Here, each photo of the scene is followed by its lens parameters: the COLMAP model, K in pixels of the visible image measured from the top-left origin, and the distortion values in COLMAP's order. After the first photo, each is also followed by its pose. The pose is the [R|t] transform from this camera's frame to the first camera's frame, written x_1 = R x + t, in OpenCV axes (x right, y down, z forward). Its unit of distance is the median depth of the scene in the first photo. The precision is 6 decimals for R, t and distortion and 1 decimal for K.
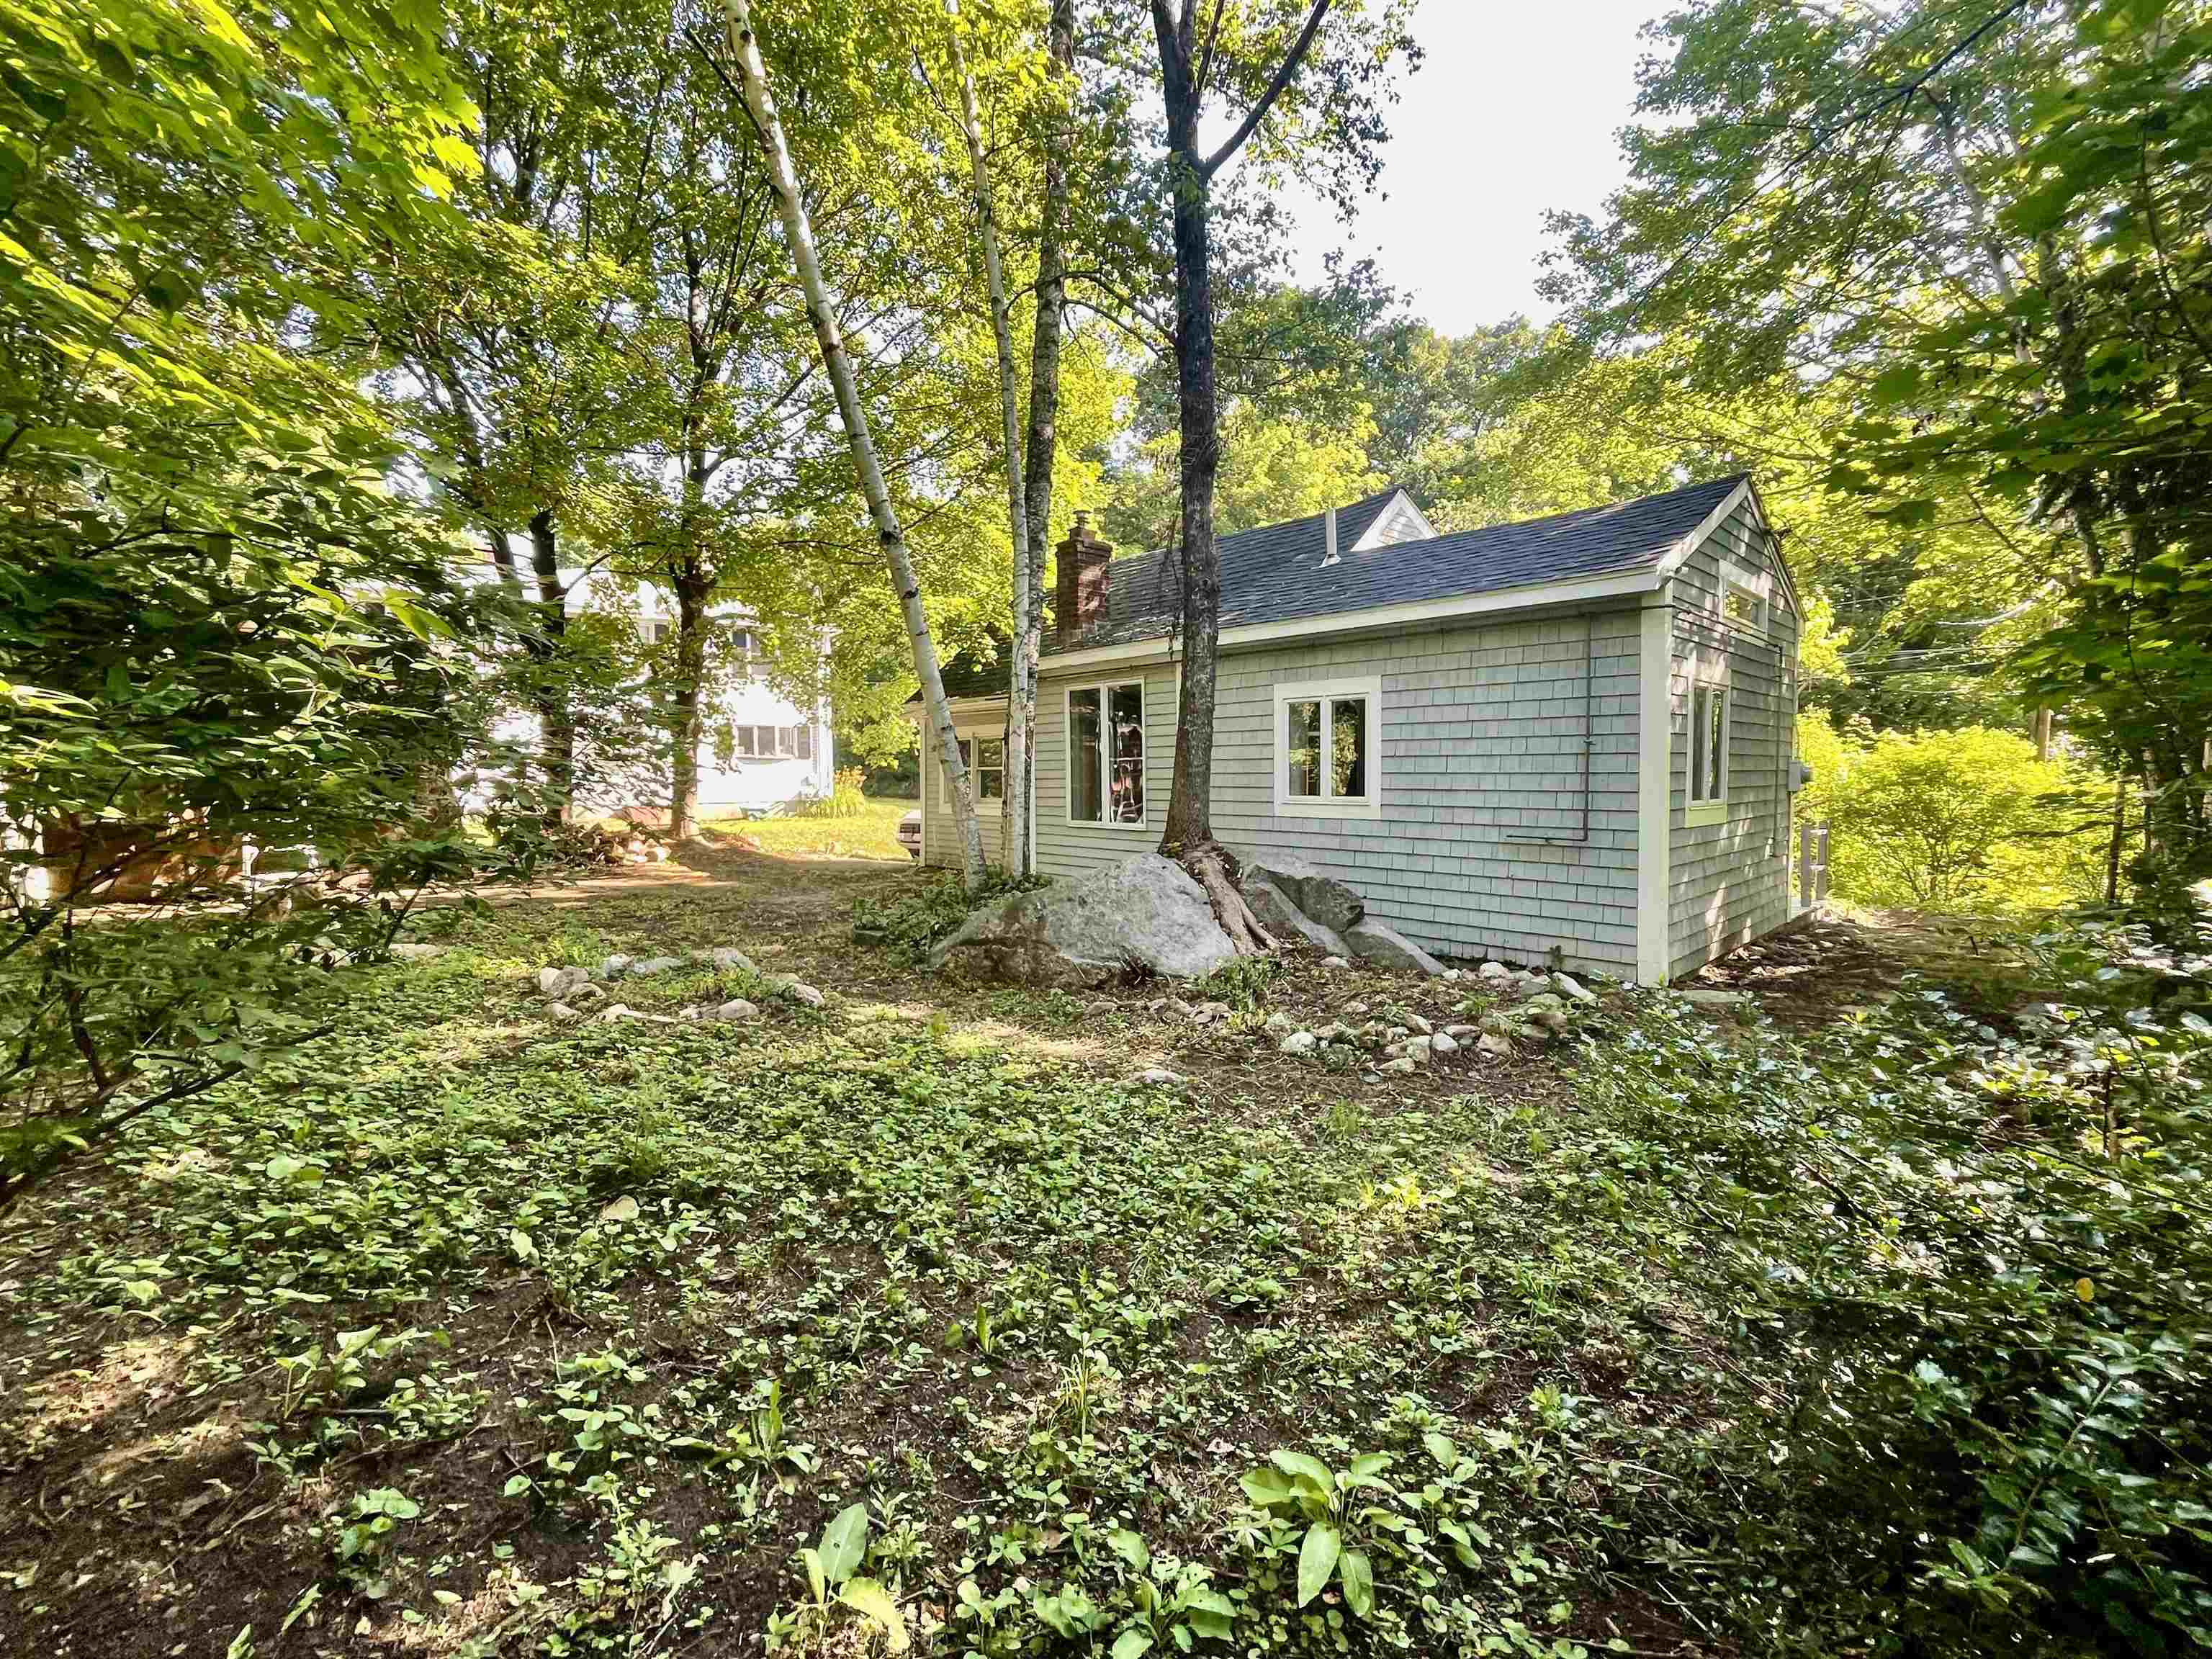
lens RADIAL K [[950.3, 0, 1106.0], [0, 950.3, 829.5], [0, 0, 1]] dist [-0.001870, -0.000235]
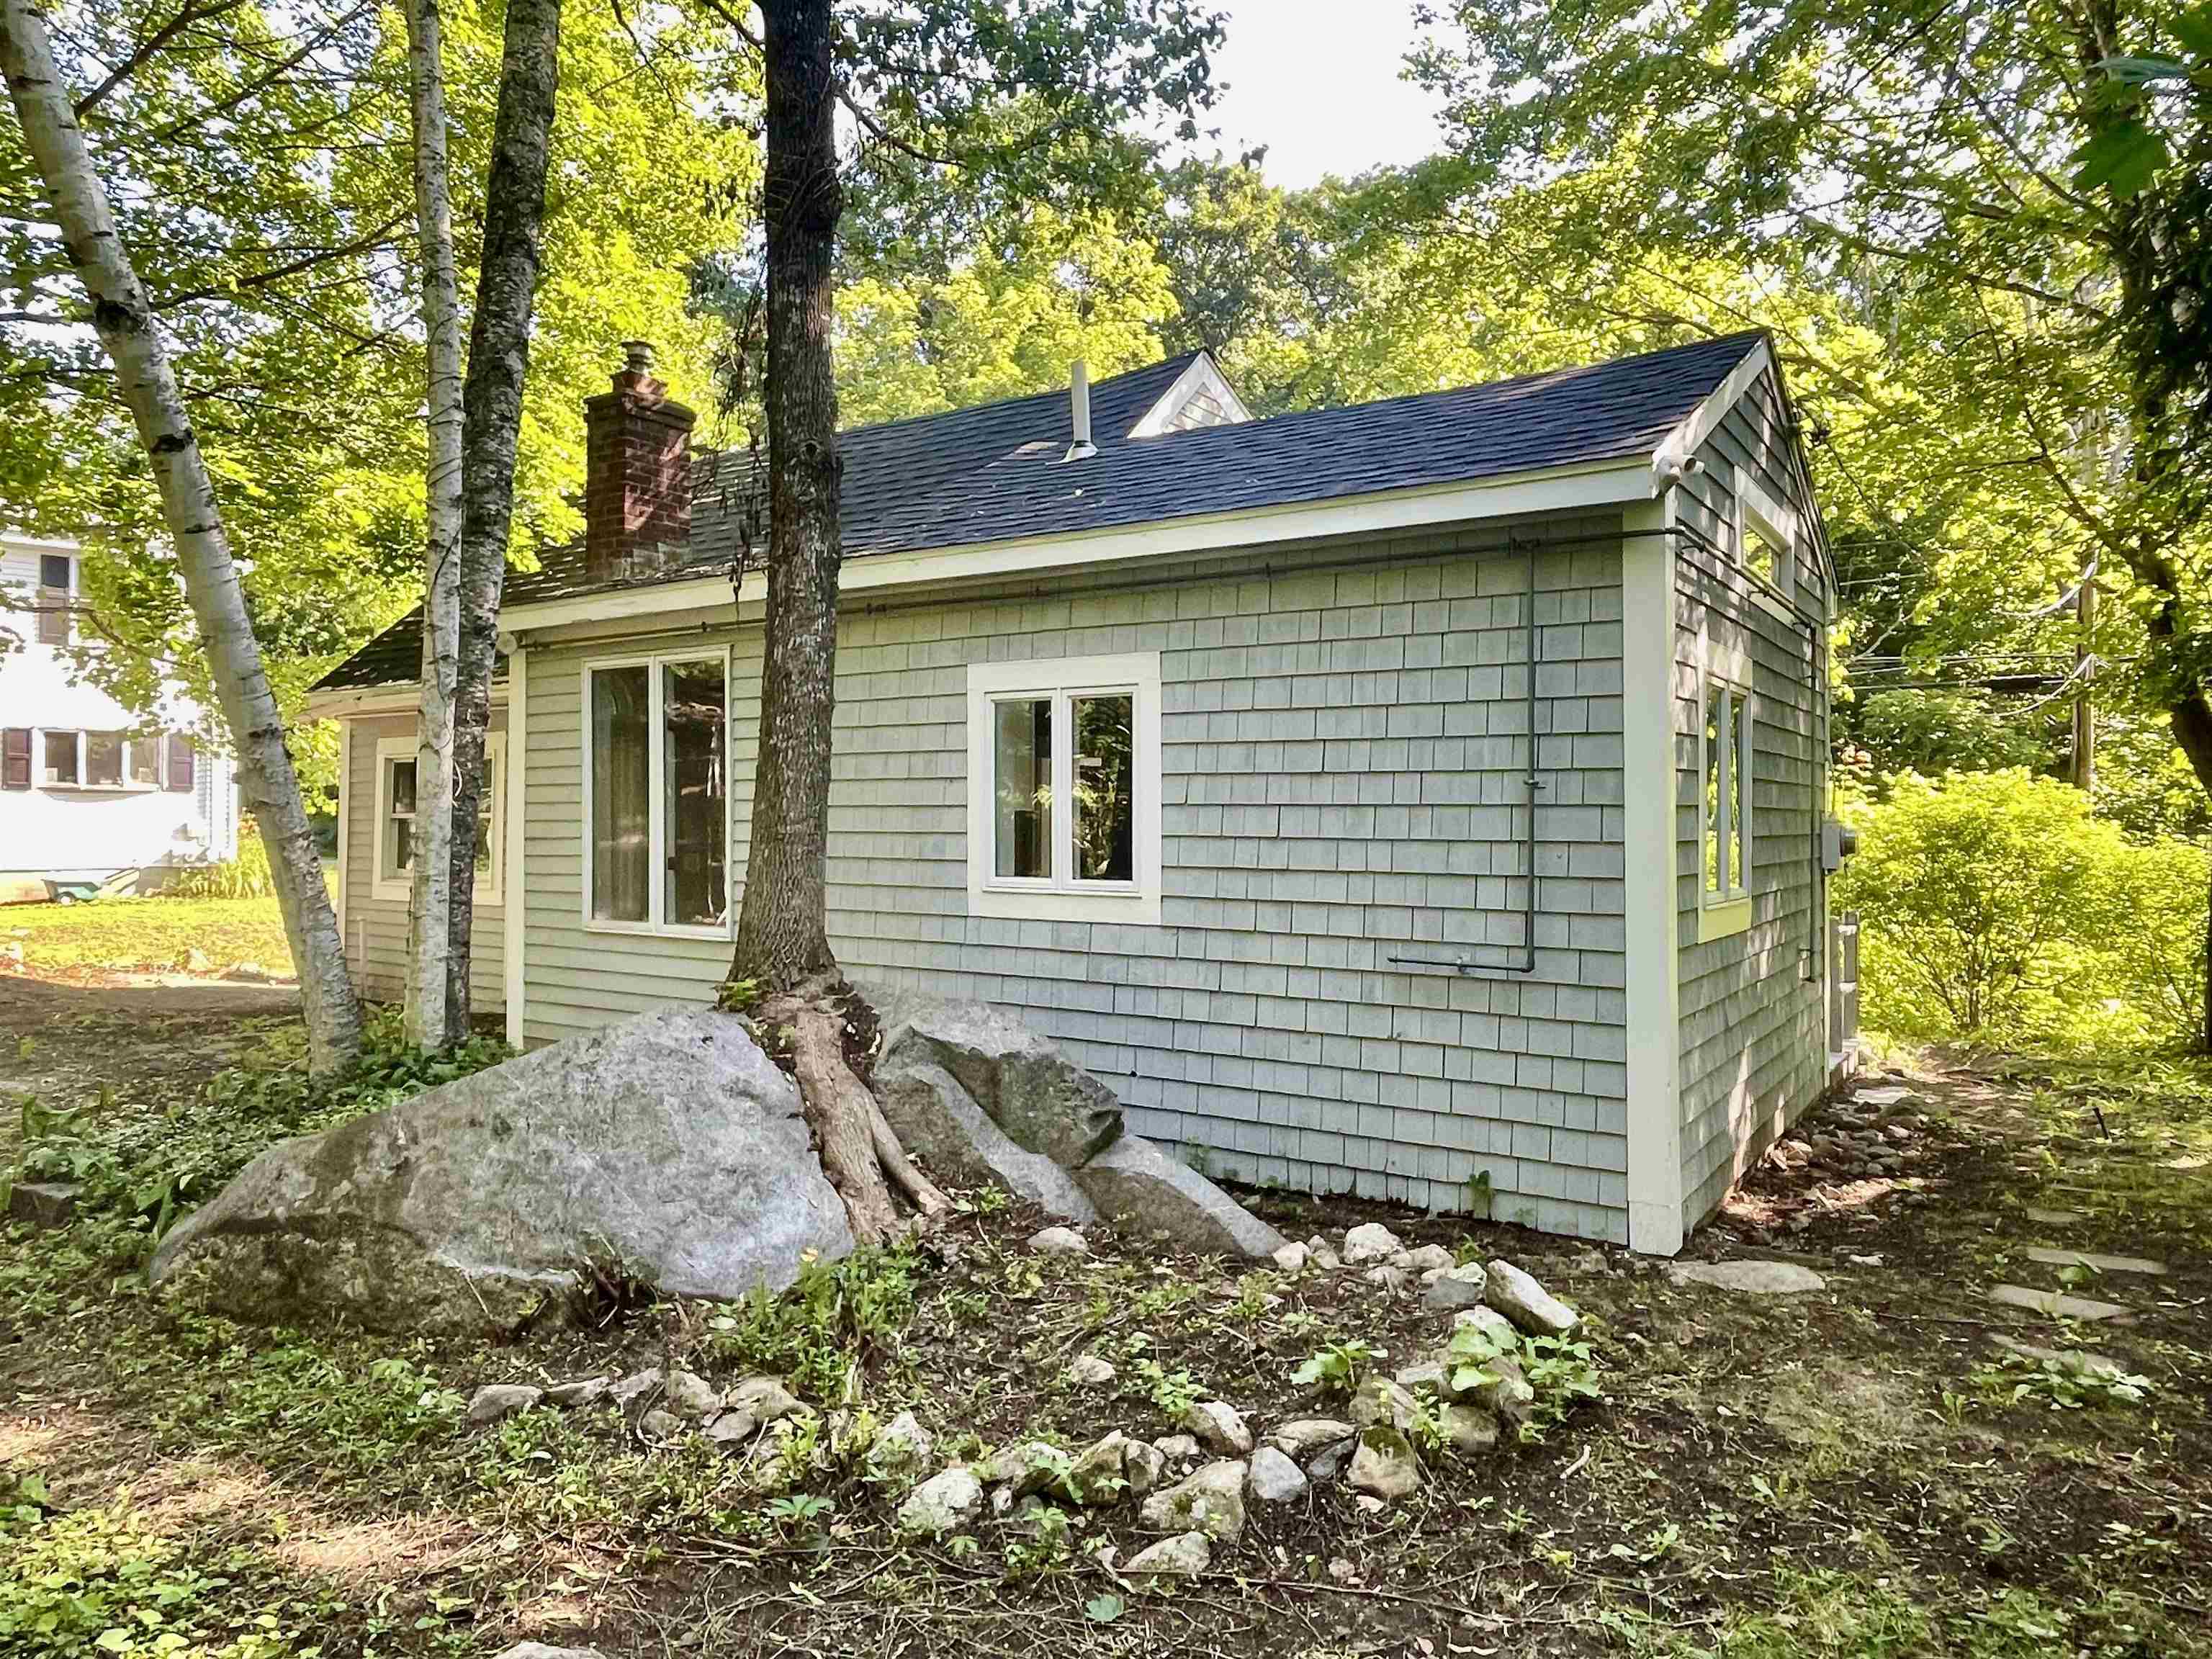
lens RADIAL K [[1422.3, 0, 1106.0], [0, 1422.3, 829.5], [0, 0, 1]] dist [0.002701, -0.000151]
pose [[0.976316, 0.006909, 0.216237, 0.102675], [0.004015, 0.998739, -0.050039, -0.027611], [-0.216310, 0.049723, 0.975058, 0.274762]]
